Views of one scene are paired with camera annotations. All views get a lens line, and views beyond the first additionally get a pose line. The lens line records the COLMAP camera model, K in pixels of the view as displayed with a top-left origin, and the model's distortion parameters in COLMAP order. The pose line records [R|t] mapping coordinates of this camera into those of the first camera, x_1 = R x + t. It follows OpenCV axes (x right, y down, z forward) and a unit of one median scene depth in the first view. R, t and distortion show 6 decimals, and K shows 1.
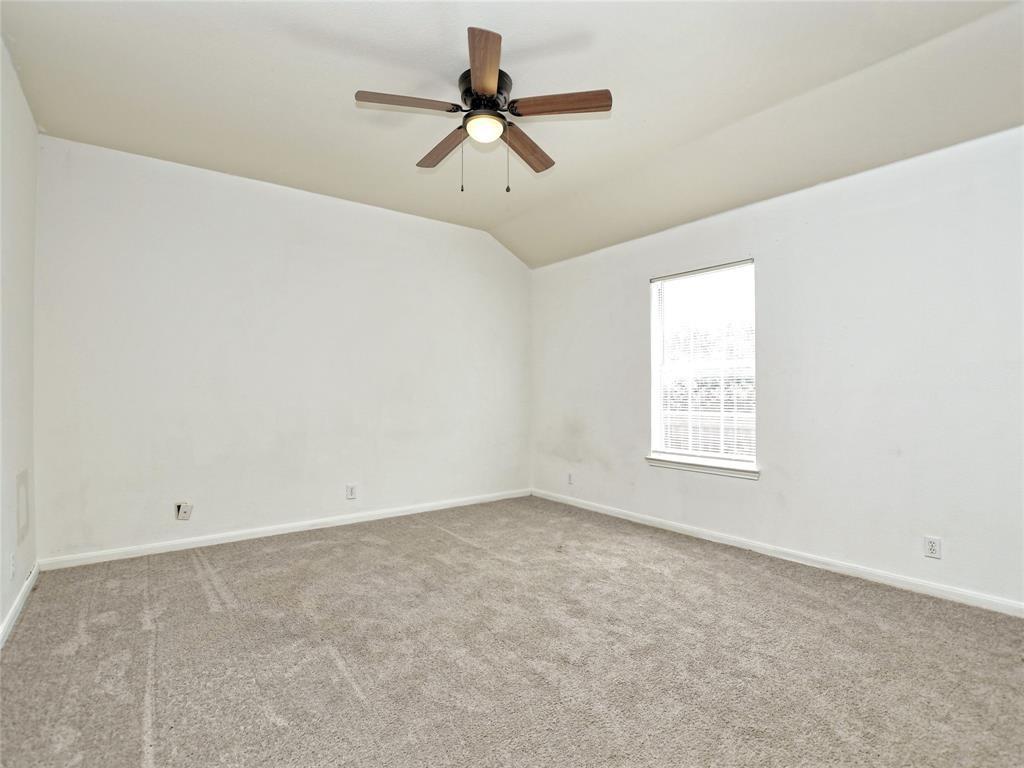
lens RADIAL K [[504.1, 0, 506.8], [0, 504.1, 385.1], [0, 0, 1]] dist [-0.030703, 0.000948]
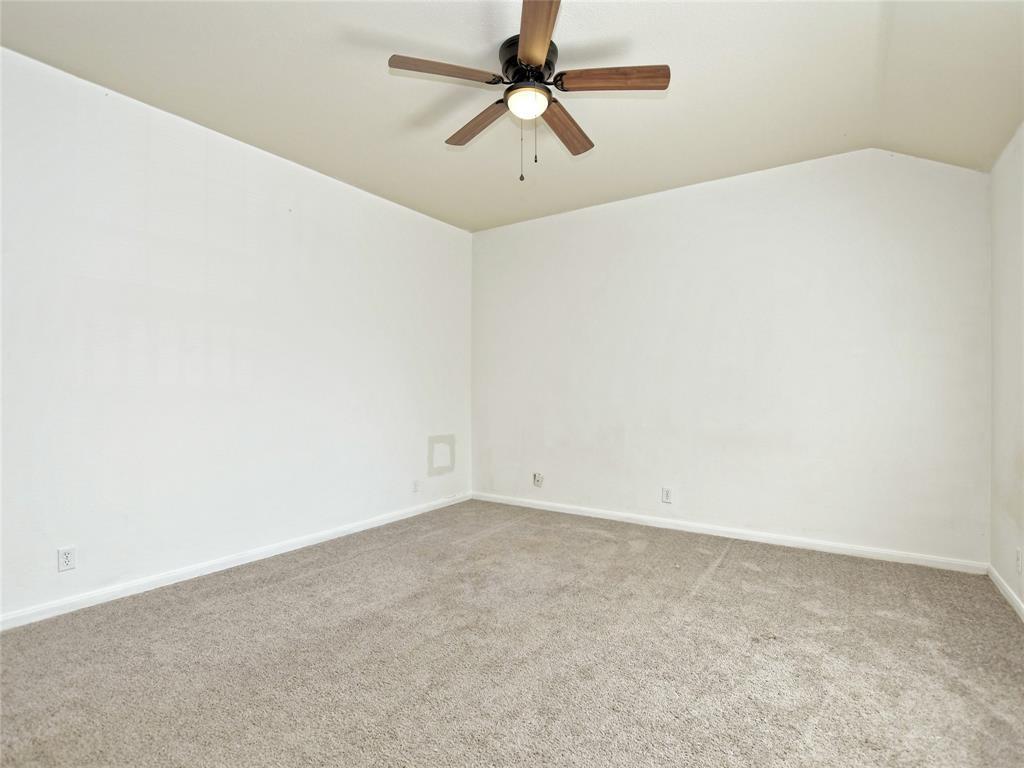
lens RADIAL K [[504.1, 0, 511.0], [0, 504.1, 383.1], [0, 0, 1]] dist [-0.030703, 0.000948]
pose [[0.330939, -0.010097, -0.943598, 0.561263], [0.008937, 0.999931, -0.007565, 0.005614], [0.943610, -0.005929, 0.331007, 0.465849]]
